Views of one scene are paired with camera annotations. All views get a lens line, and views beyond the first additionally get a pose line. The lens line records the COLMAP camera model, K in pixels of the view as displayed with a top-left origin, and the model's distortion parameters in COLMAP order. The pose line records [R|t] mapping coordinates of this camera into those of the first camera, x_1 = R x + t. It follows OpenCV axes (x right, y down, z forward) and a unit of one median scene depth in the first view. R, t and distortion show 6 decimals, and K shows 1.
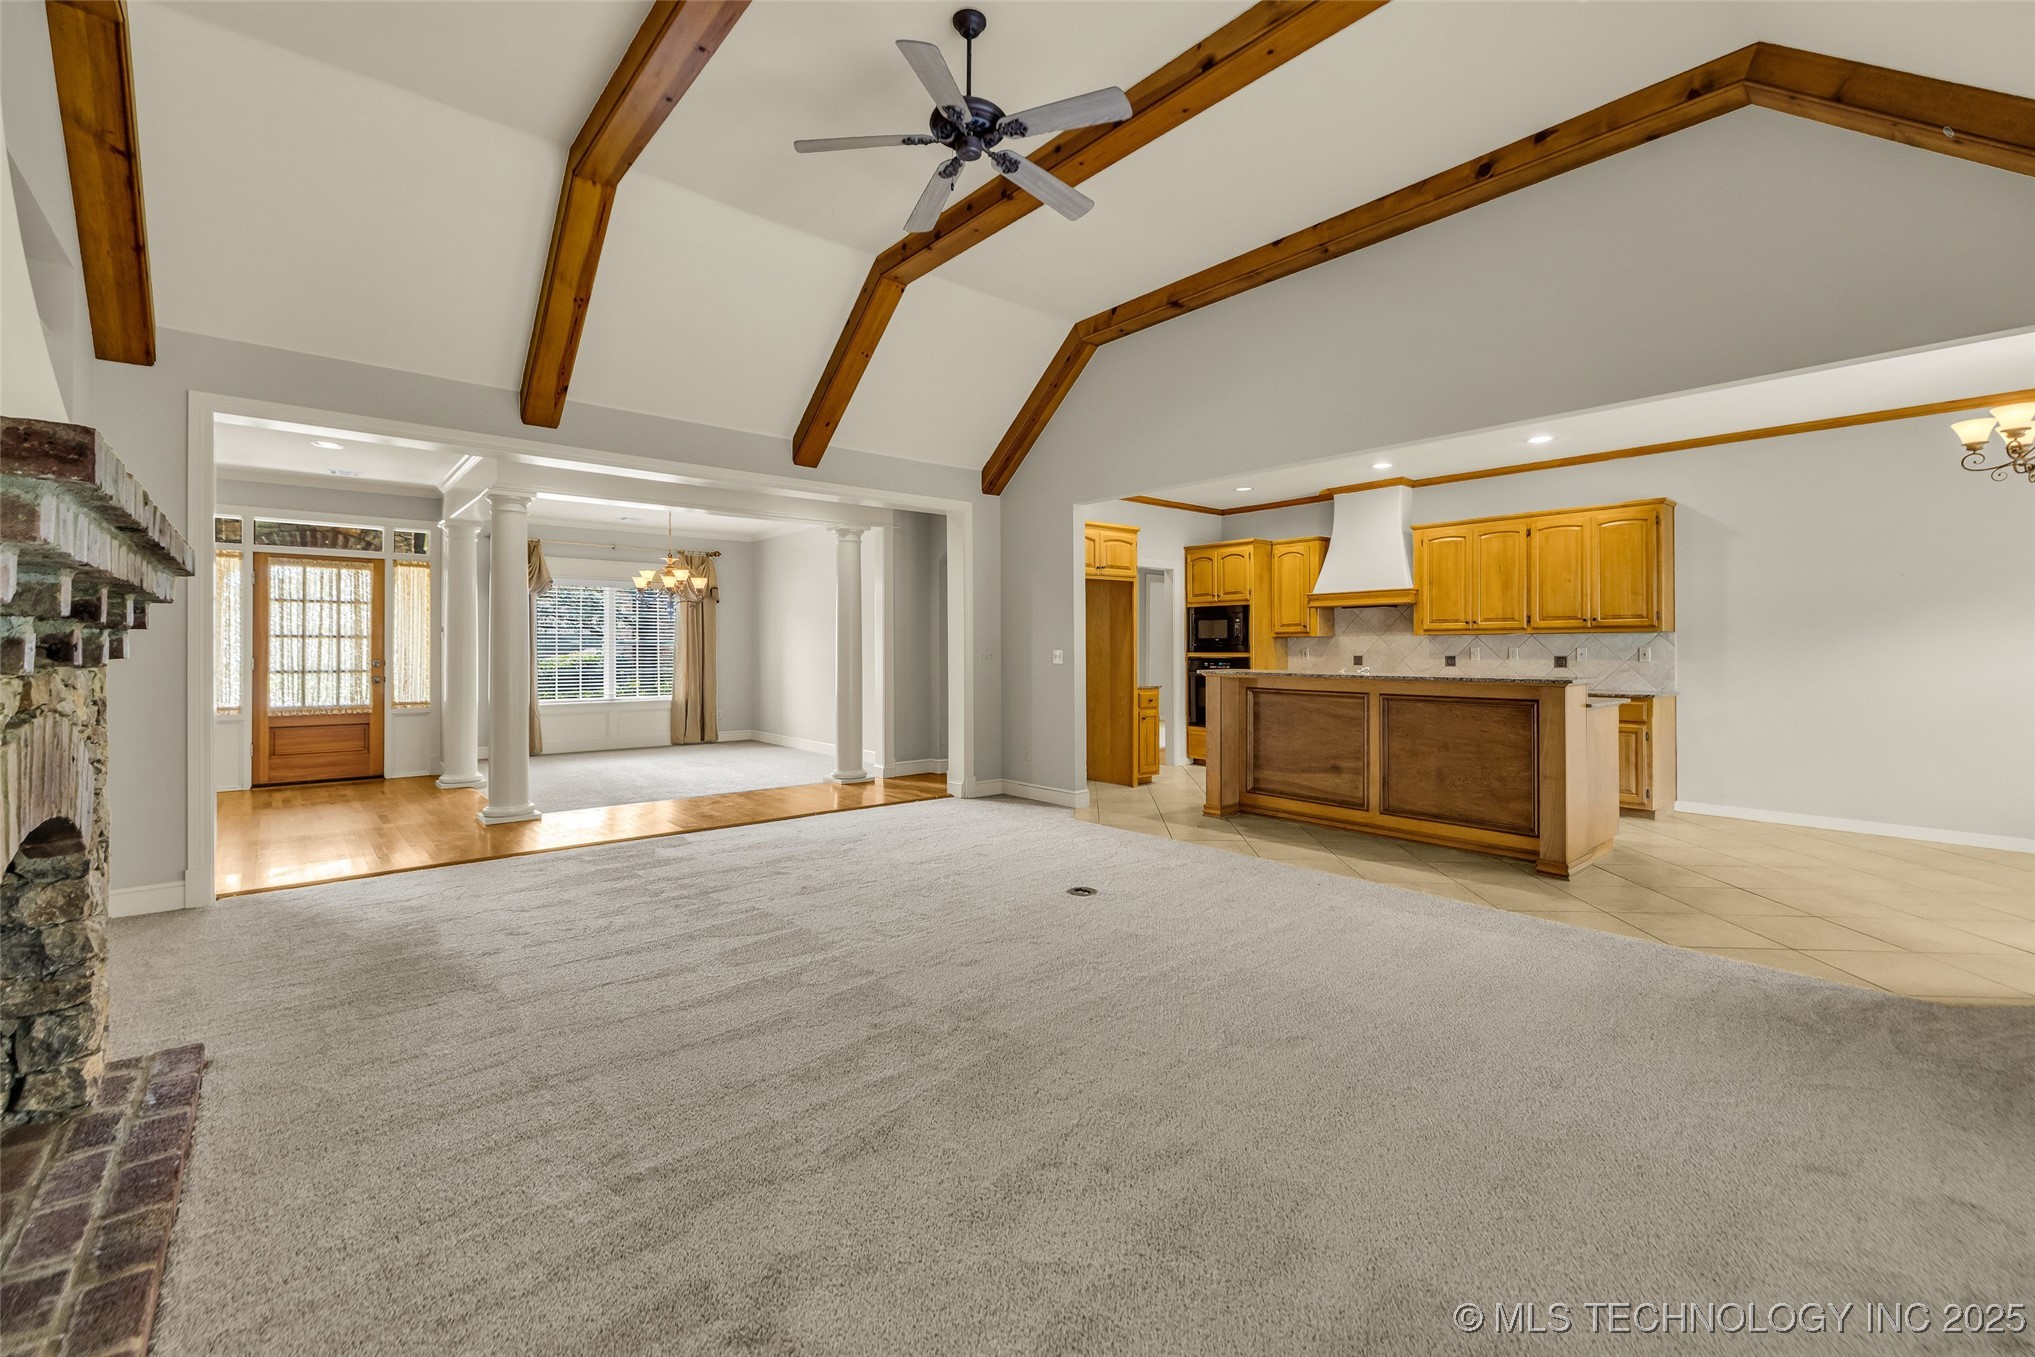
lens RADIAL K [[852.6, 0, 1017.1], [0, 852.6, 644.0], [0, 0, 1]] dist [-0.000001, 0.000082]
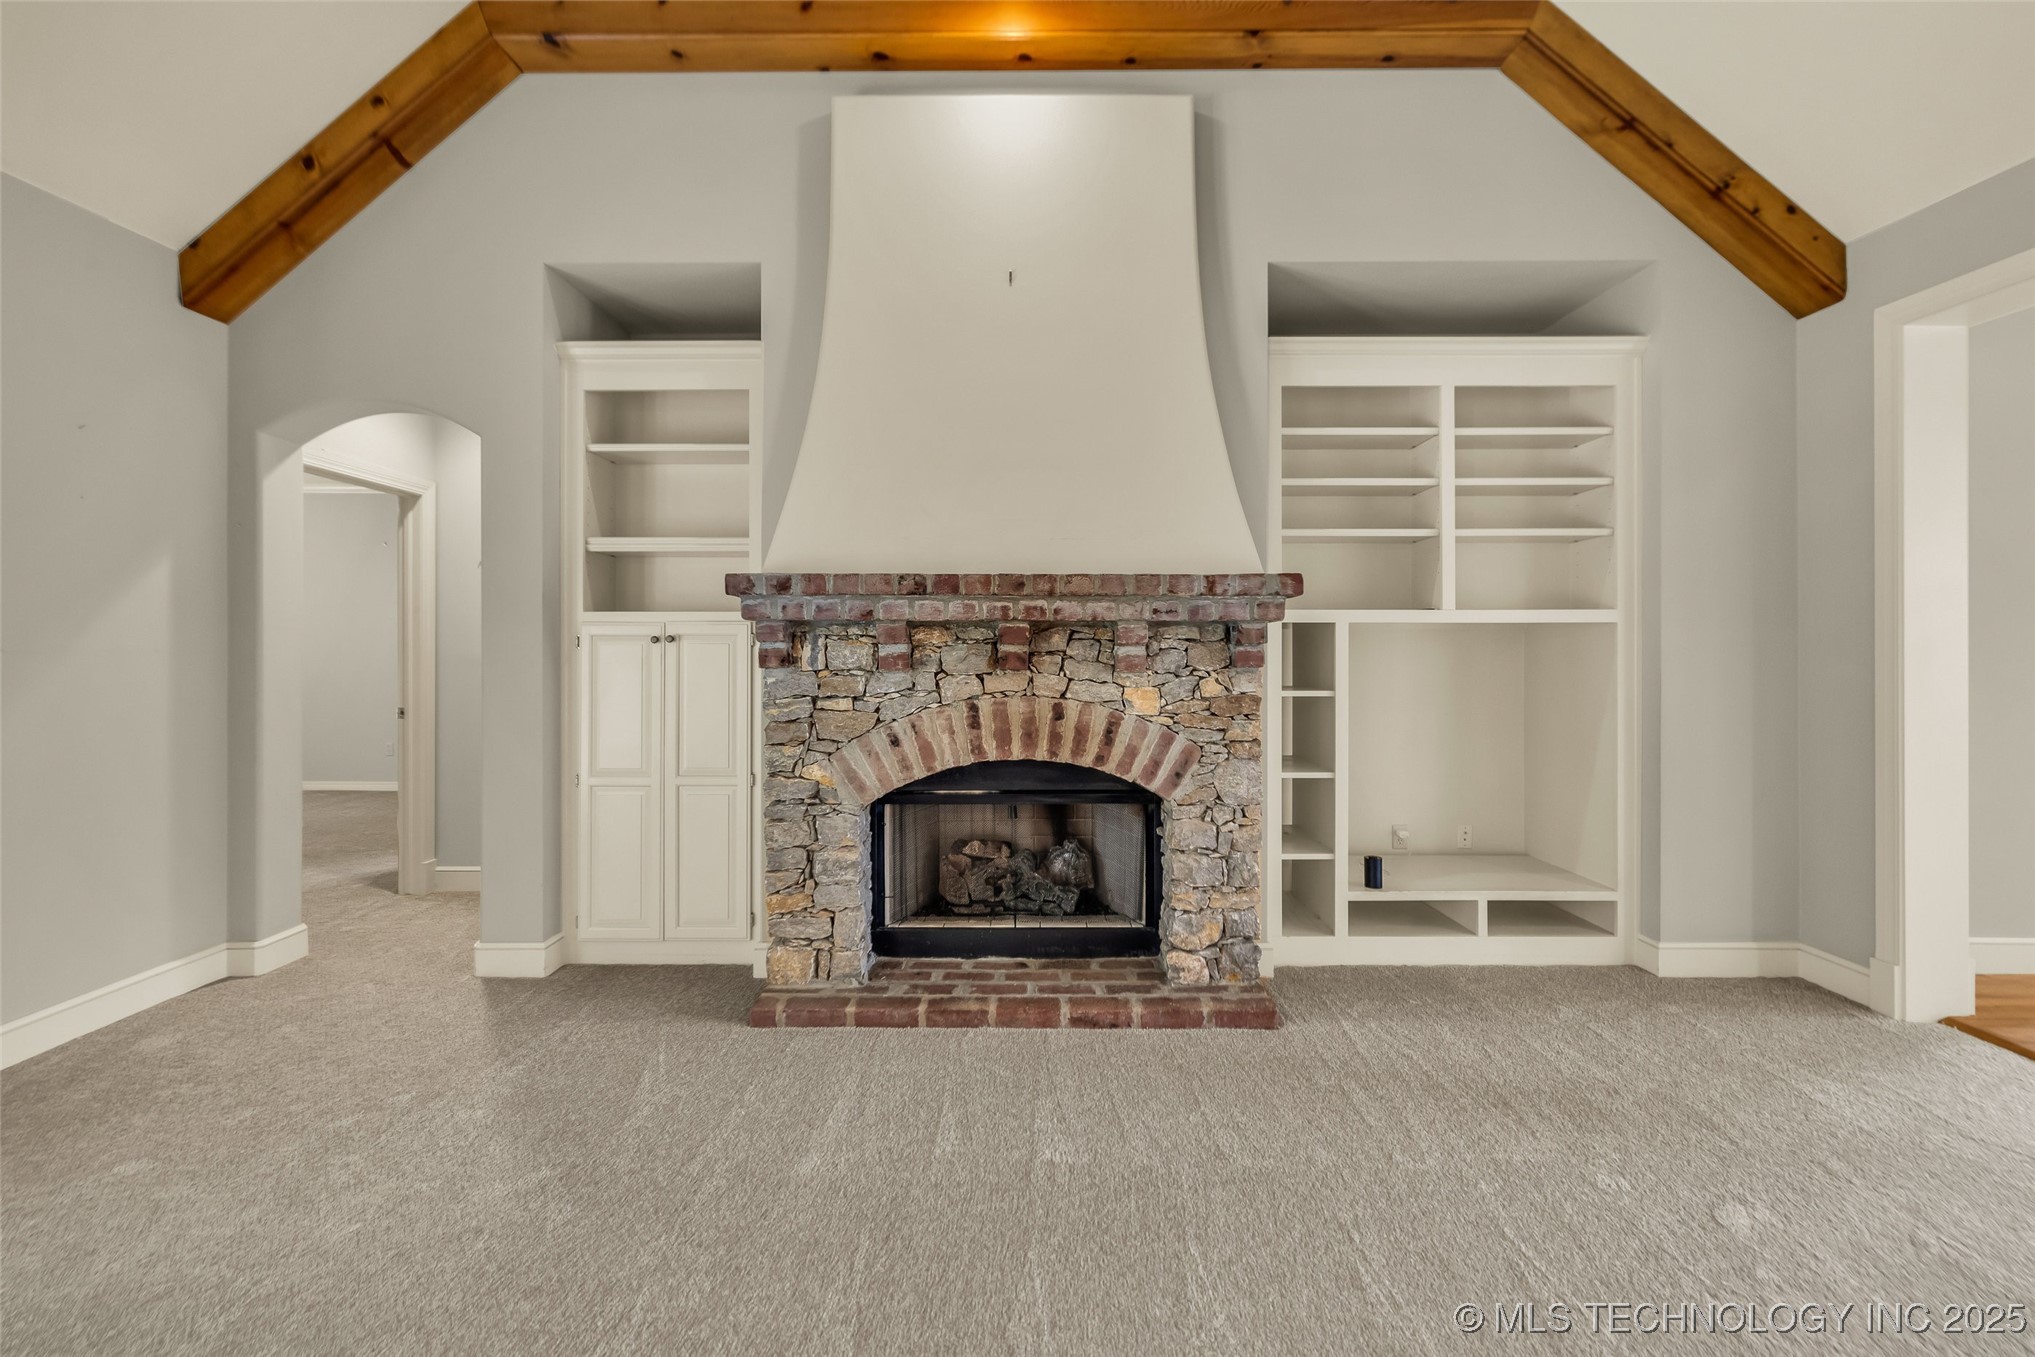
lens RADIAL K [[852.7, 0, 1018.5], [0, 852.7, 654.1], [0, 0, 1]] dist [-0.000652, -0.000227]
pose [[-0.656638, 0.002013, -0.754203, 0.045558], [0.005261, 0.999984, -0.001912, -0.000564], [0.754187, -0.005223, -0.656638, 0.562771]]
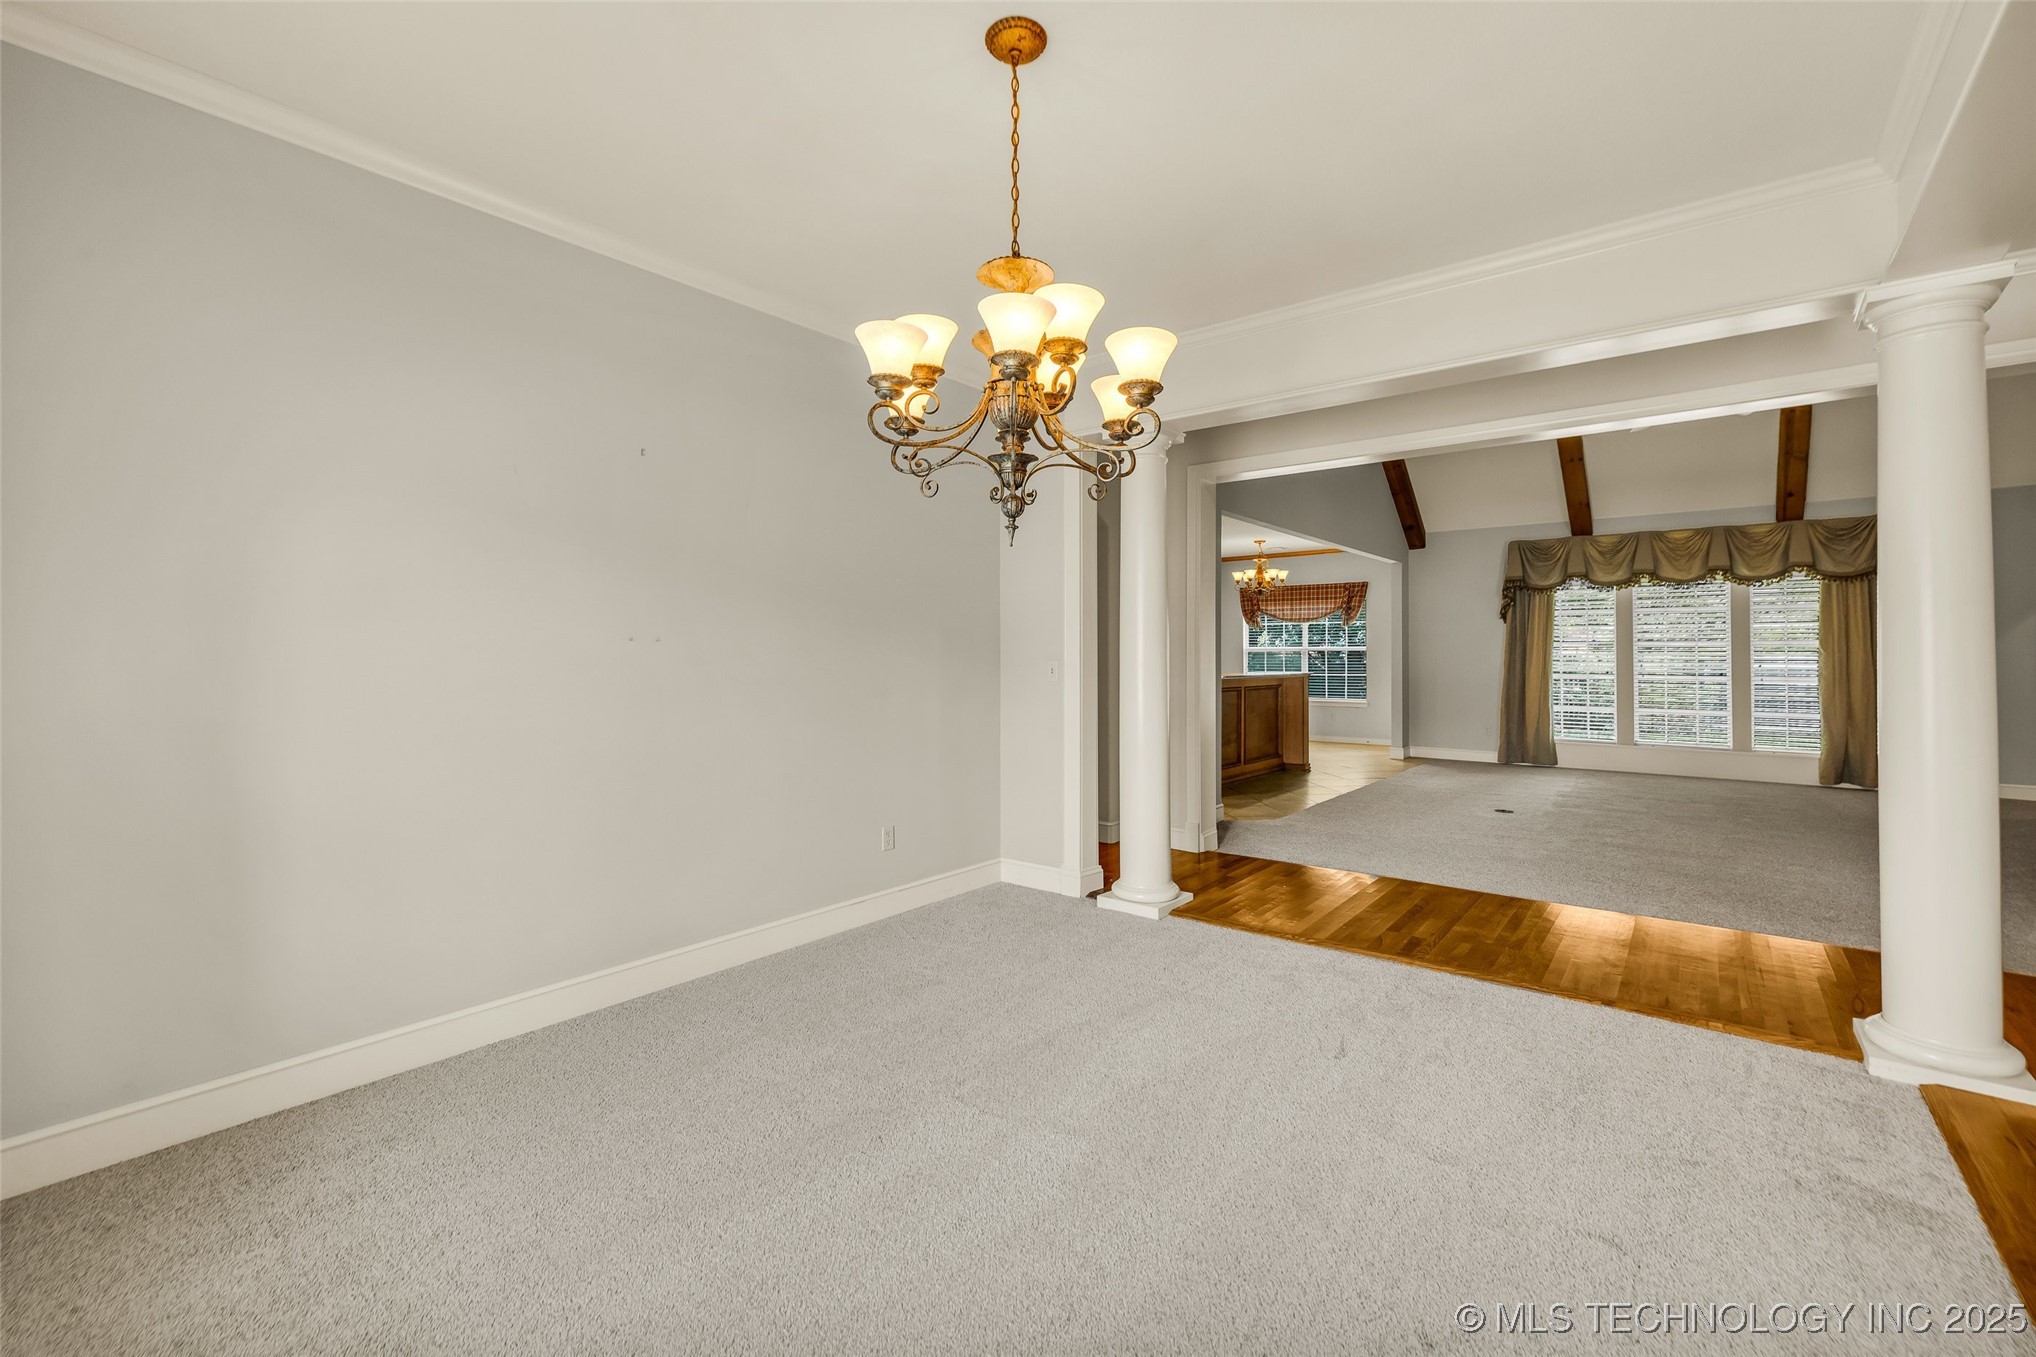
lens RADIAL K [[860.8, 0, 1020.2], [0, 860.8, 643.5], [0, 0, 1]] dist [0.000011, 0.000147]
pose [[-0.180703, 0.014348, 0.983433, -0.865475], [-0.005143, 0.999866, -0.015533, 0.004753], [-0.983524, -0.007864, -0.180605, 1.406217]]
